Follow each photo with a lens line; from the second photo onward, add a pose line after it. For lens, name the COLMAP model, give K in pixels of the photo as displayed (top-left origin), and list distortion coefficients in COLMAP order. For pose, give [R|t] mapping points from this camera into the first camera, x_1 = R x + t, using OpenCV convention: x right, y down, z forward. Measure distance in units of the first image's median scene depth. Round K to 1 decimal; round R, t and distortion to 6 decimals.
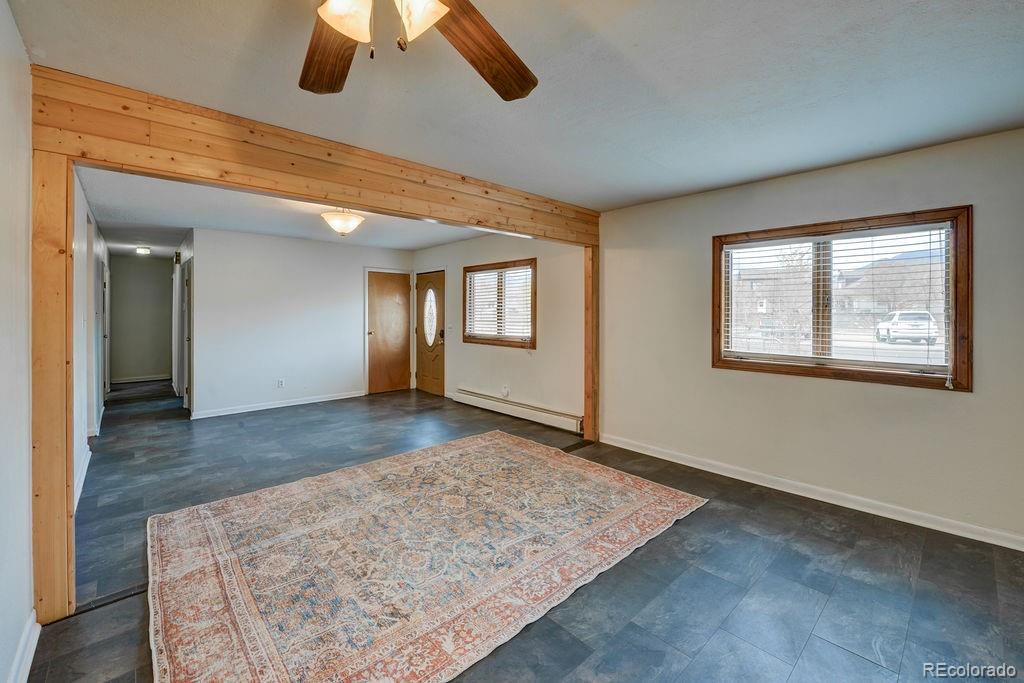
lens RADIAL K [[422.1, 0, 514.3], [0, 422.1, 308.0], [0, 0, 1]] dist [-0.010601, -0.000204]
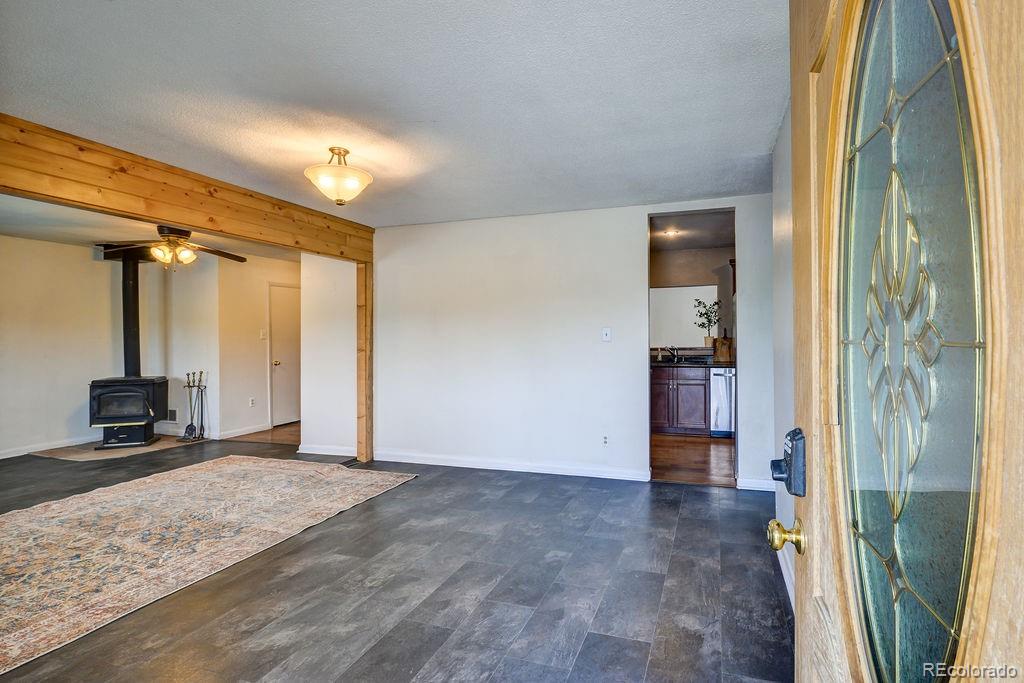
lens RADIAL K [[472.9, 0, 574.1], [0, 472.9, 336.8], [0, 0, 1]] dist [-0.001488, -0.000640]
pose [[-0.856556, 0.012636, -0.515899, -0.487689], [0.012858, 0.999912, 0.003143, 0.027245], [0.515894, -0.003941, -0.856643, 2.602281]]
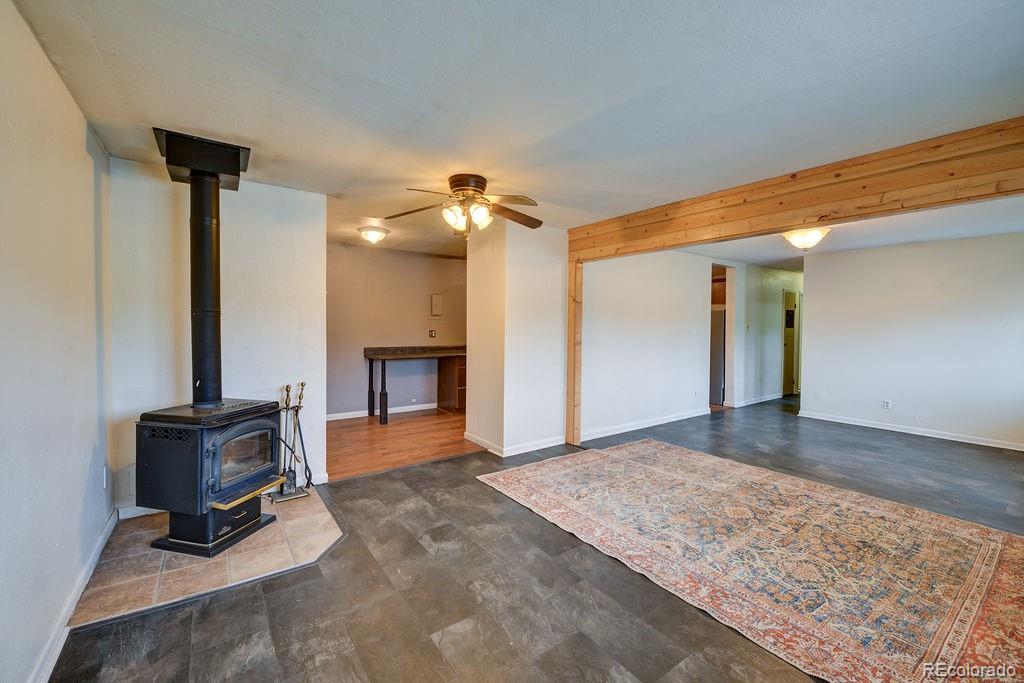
lens RADIAL K [[414.6, 0, 505.9], [0, 414.6, 324.2], [0, 0, 1]] dist [-0.013256, -0.000225]
pose [[-0.123944, 0.001527, -0.992288, 0.952905], [-0.002706, 0.999995, 0.001877, 0.005260], [0.992286, 0.002917, -0.123939, 0.592303]]
